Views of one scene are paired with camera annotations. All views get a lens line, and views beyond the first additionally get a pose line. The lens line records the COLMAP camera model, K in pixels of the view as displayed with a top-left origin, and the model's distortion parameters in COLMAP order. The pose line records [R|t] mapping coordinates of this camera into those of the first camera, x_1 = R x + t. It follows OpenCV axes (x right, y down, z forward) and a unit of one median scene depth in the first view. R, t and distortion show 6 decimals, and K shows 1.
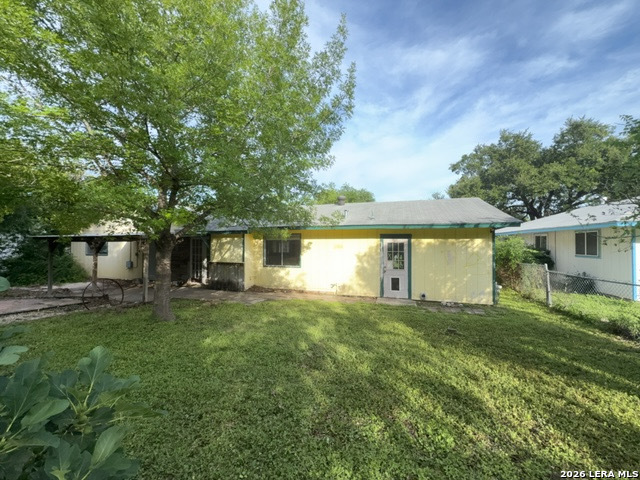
lens RADIAL K [[255.2, 0, 320.0], [0, 255.2, 240.0], [0, 0, 1]] dist [-0.001300, -0.000044]
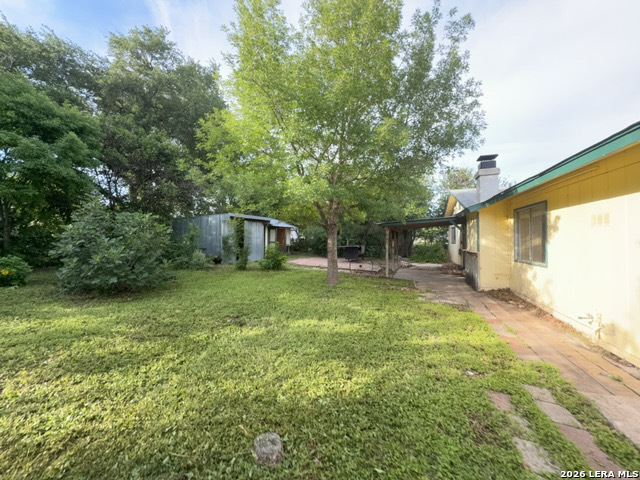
lens RADIAL K [[255.2, 0, 320.0], [0, 255.2, 240.0], [0, 0, 1]] dist [-0.001300, -0.000044]
pose [[-0.033382, -0.001241, -0.999442, 0.447131], [0.021923, 0.999758, -0.001974, 0.044679], [0.999202, -0.021976, -0.033347, 0.569931]]
